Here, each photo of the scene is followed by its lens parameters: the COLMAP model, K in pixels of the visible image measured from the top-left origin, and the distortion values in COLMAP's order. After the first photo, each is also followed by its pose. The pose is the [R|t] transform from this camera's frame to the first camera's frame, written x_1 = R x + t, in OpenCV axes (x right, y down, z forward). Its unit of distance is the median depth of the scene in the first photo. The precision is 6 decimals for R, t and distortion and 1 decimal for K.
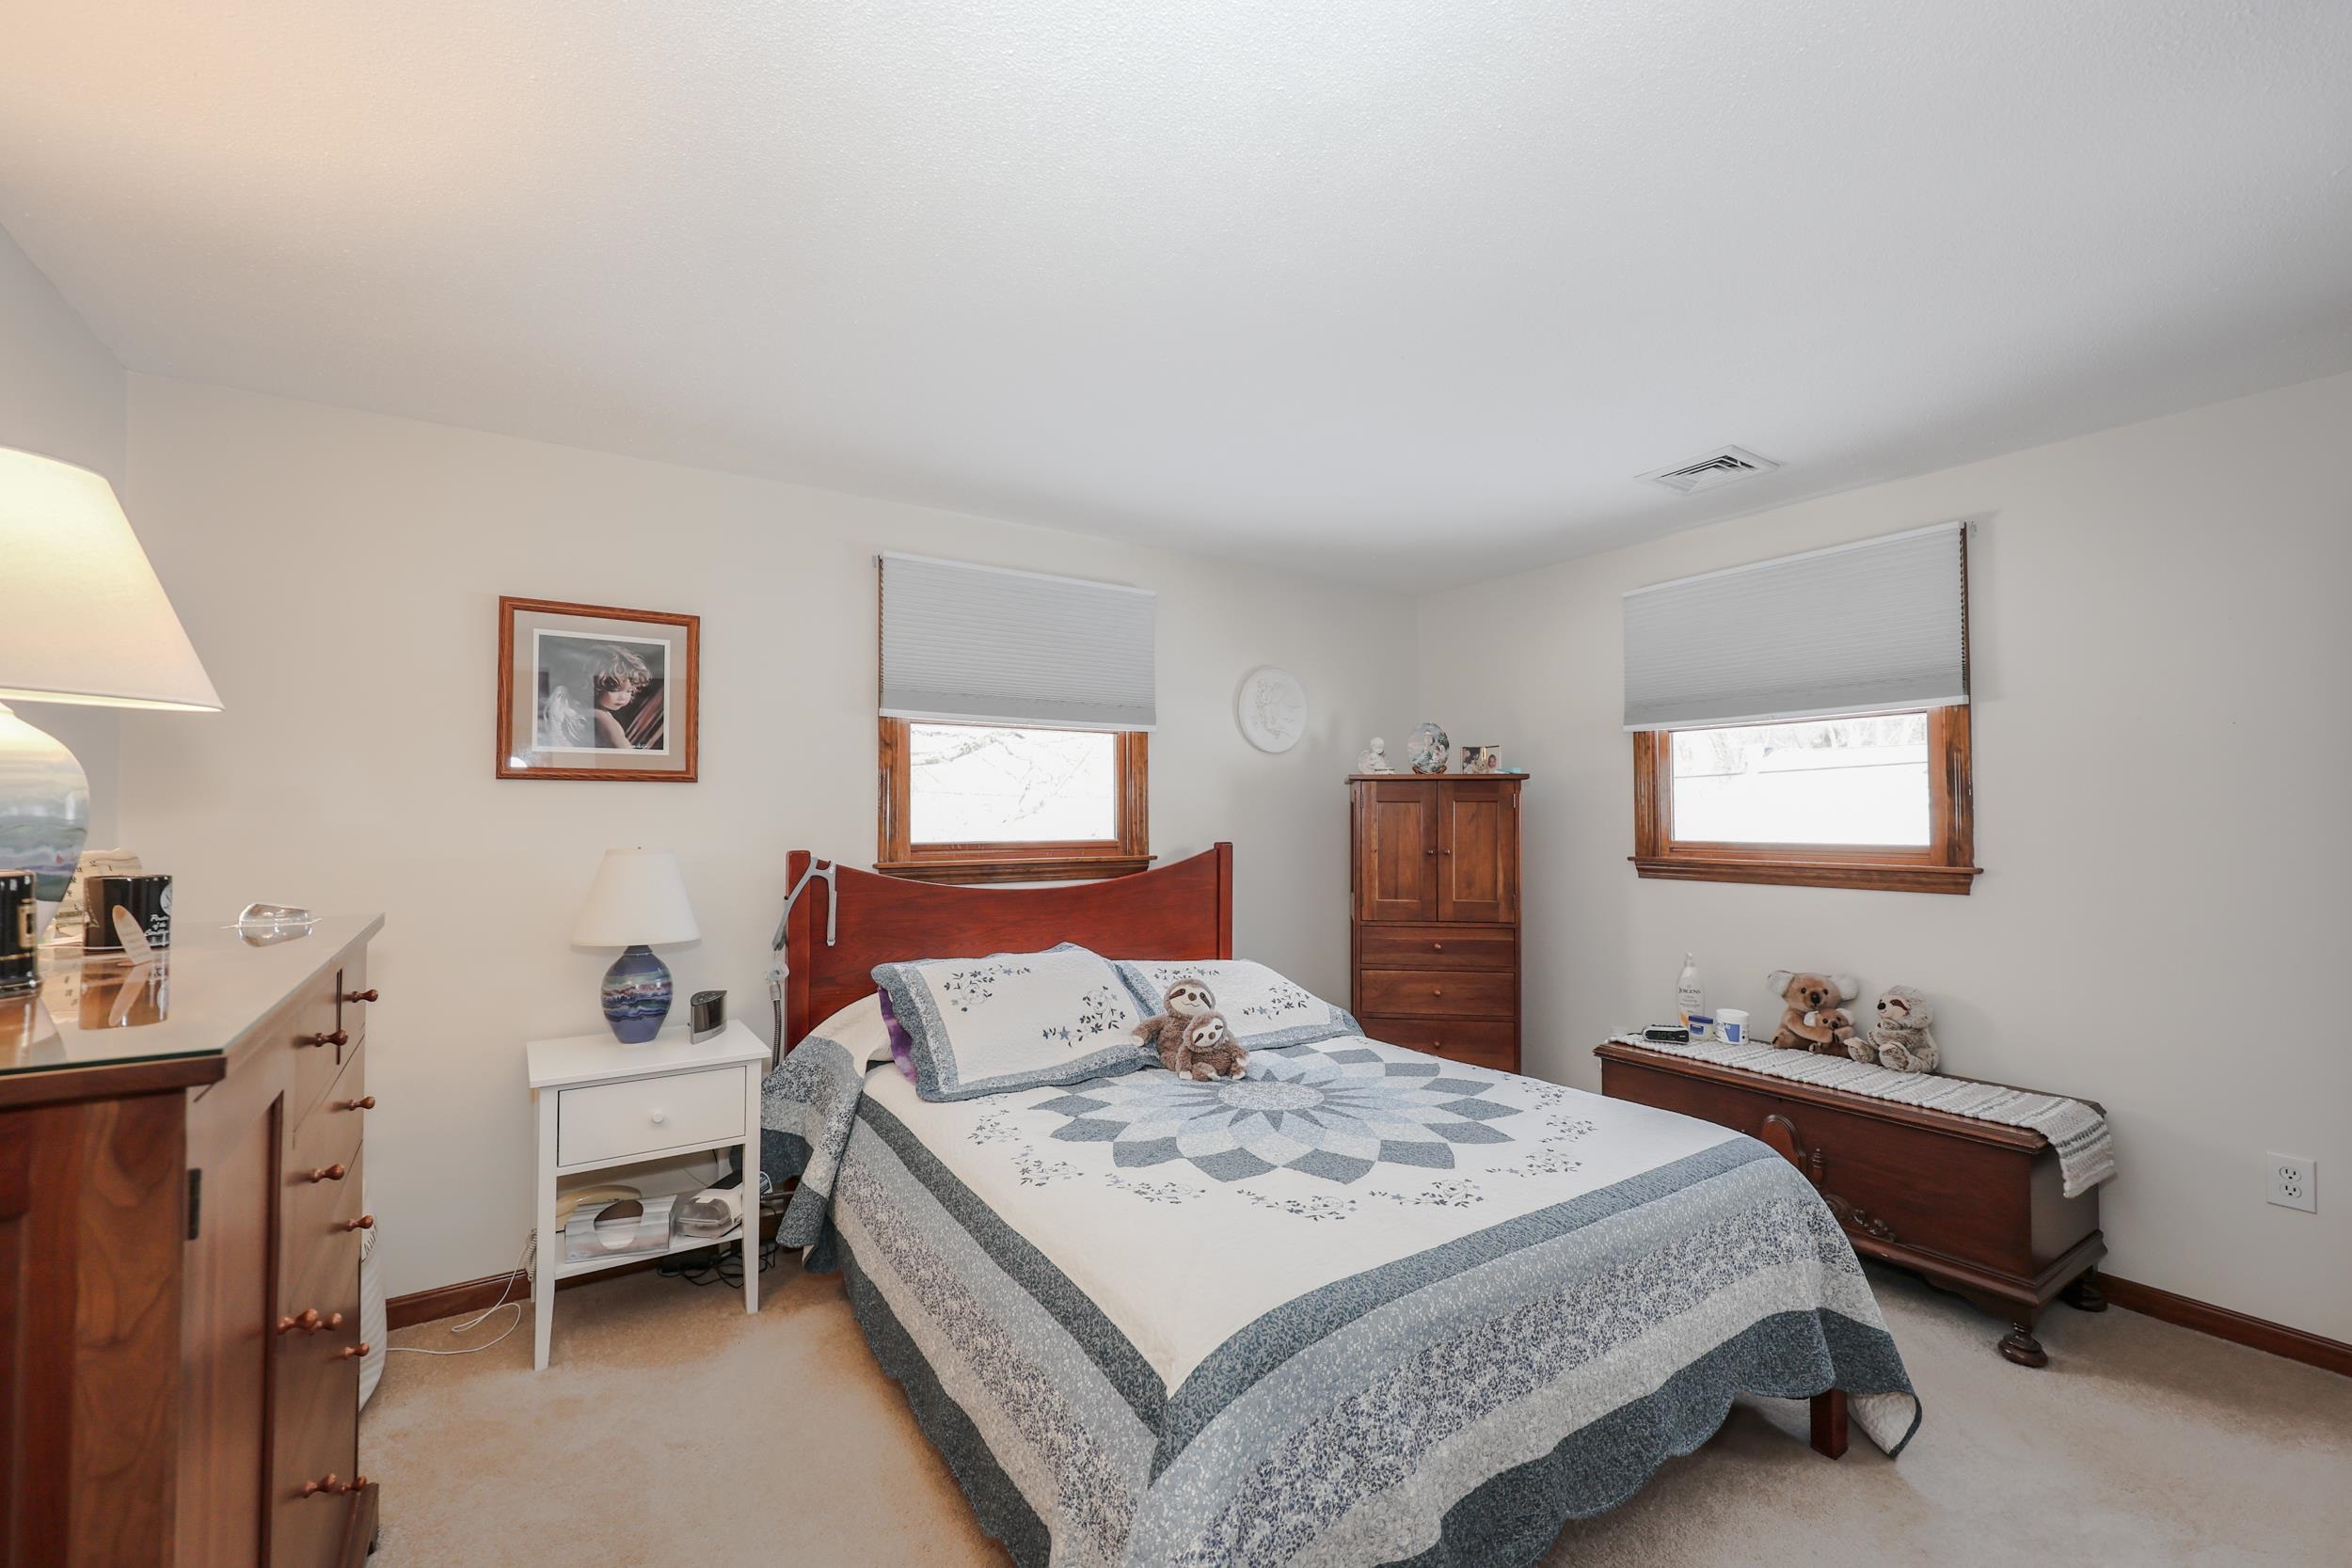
lens RADIAL K [[962.3, 0, 1170.9], [0, 962.3, 777.2], [0, 0, 1]] dist [0.012198, 0.000024]
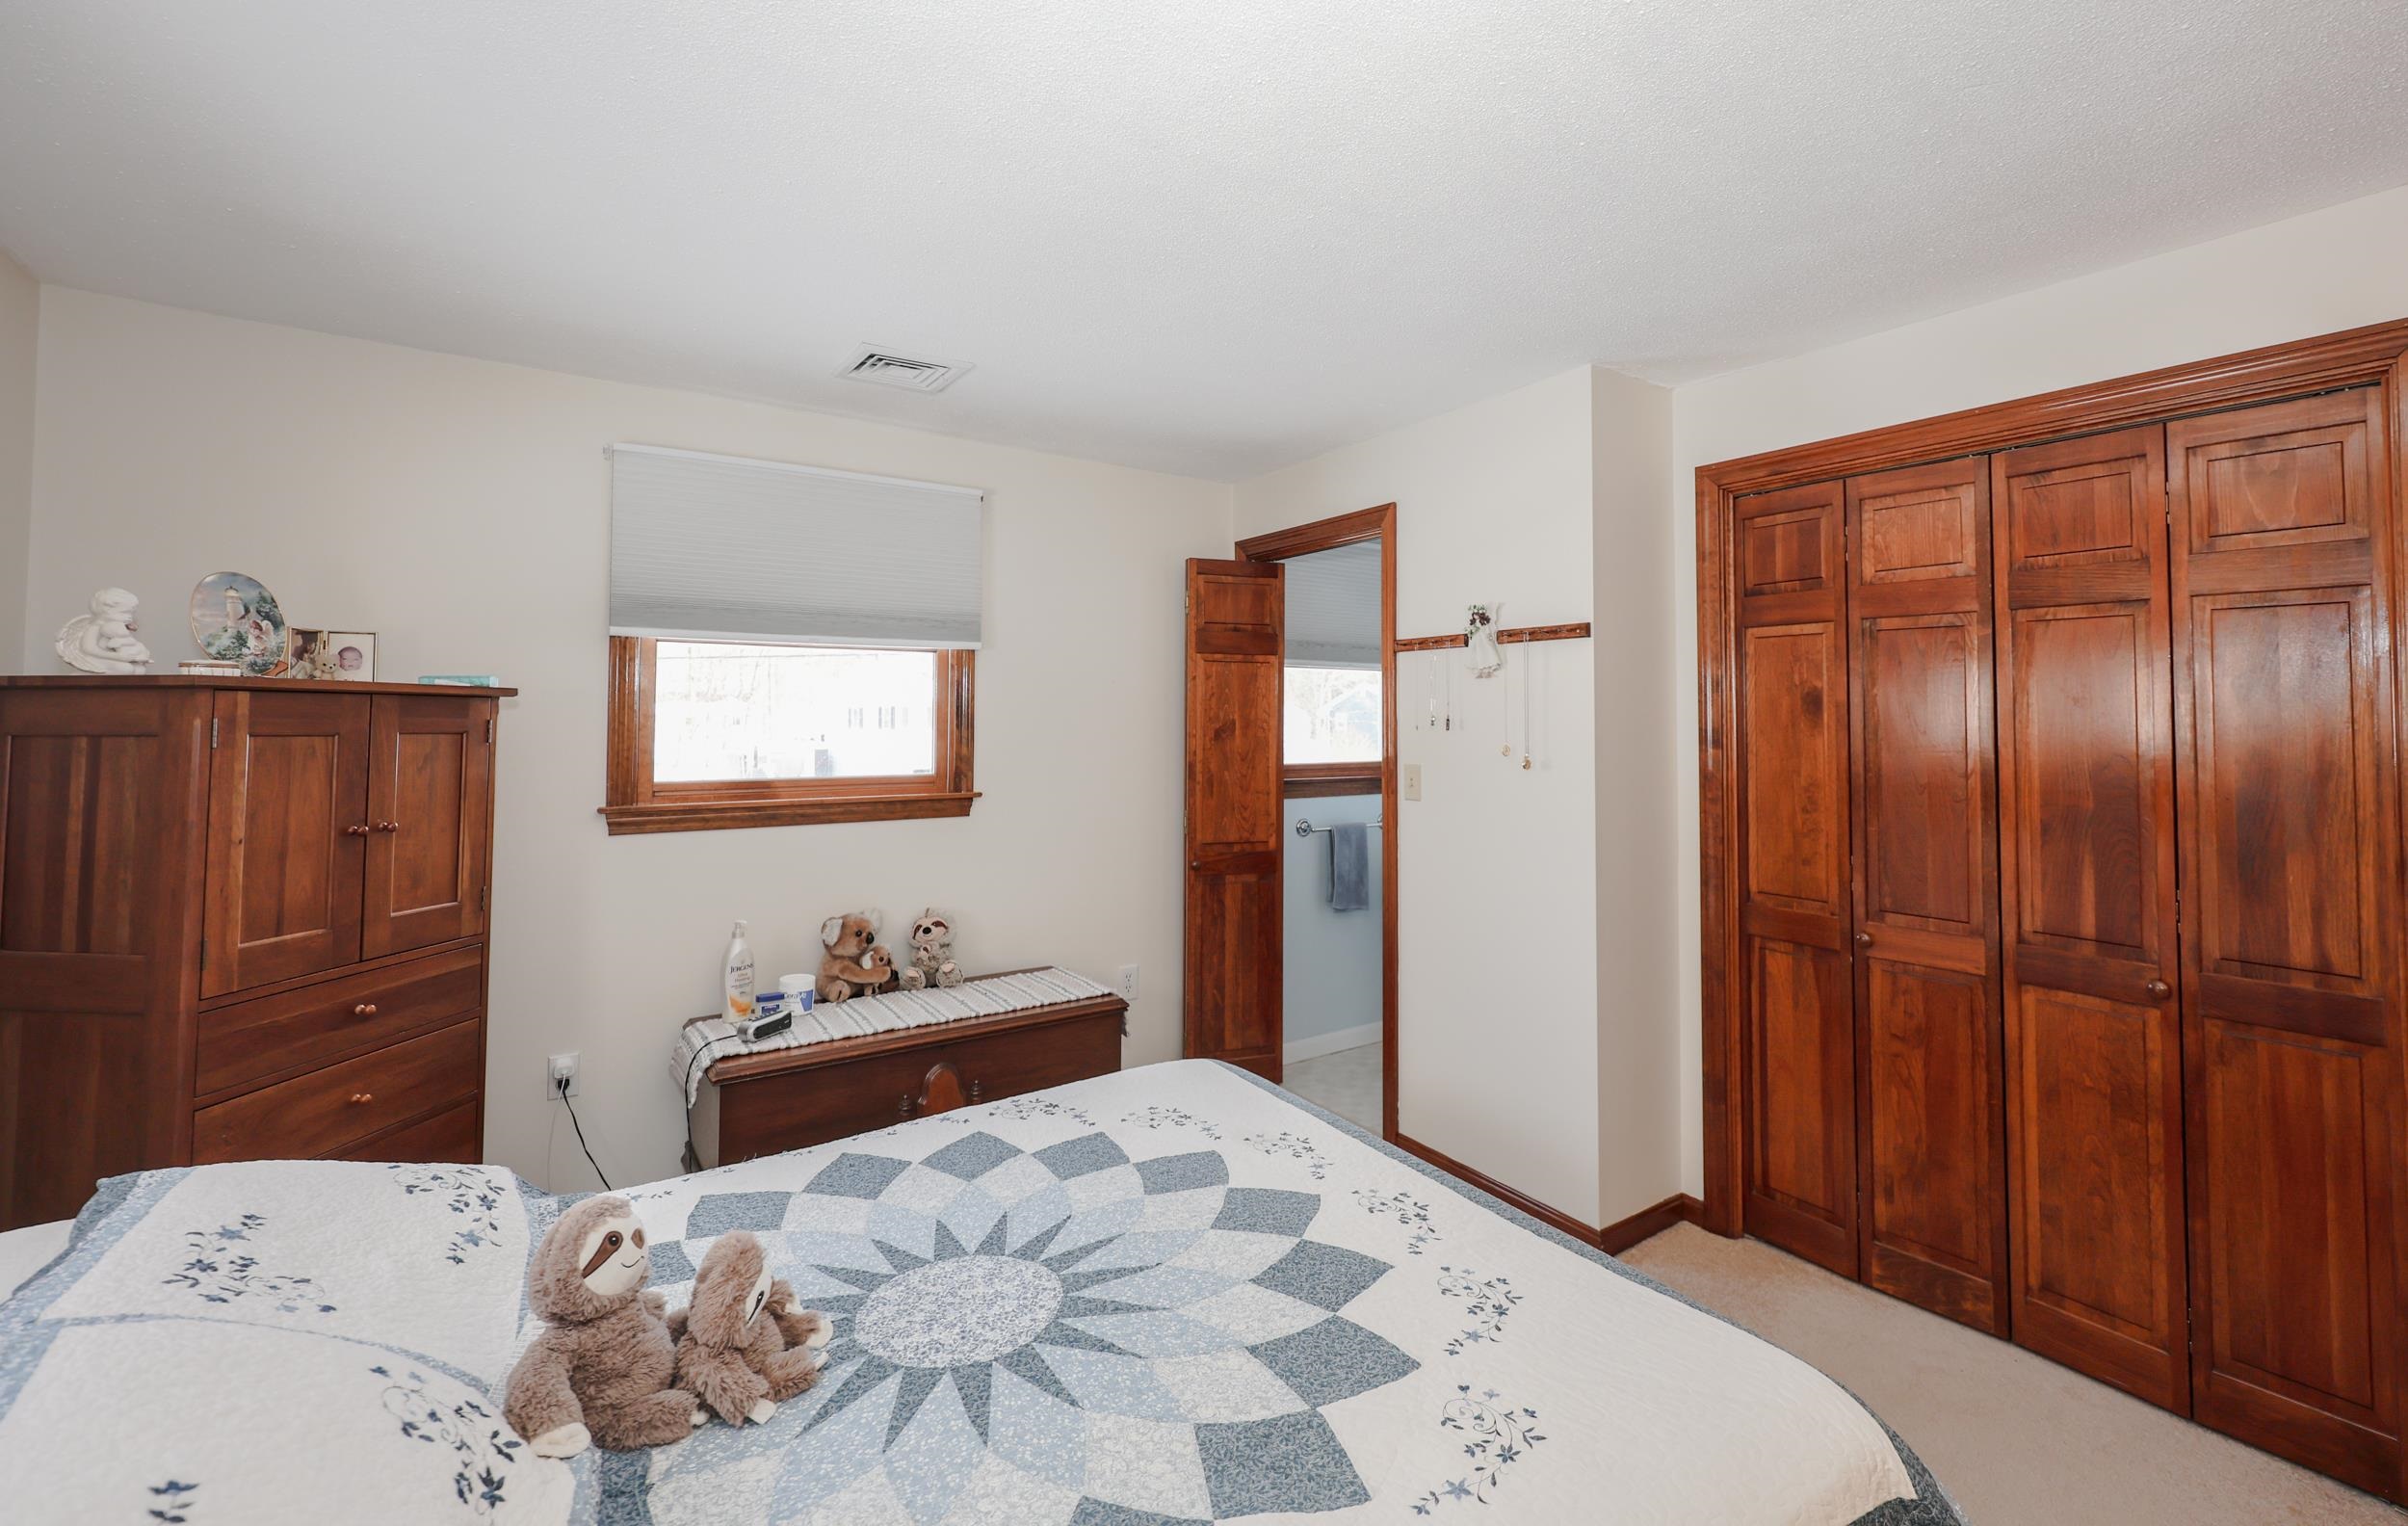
lens RADIAL K [[1040.8, 0, 1209.7], [0, 1040.8, 682.7], [0, 0, 1]] dist [0.002137, 0.000085]
pose [[-0.015101, 0.037479, 0.999183, -0.391053], [-0.041515, 0.998412, -0.038078, -0.000259], [-0.999024, -0.042056, -0.013522, 0.703207]]
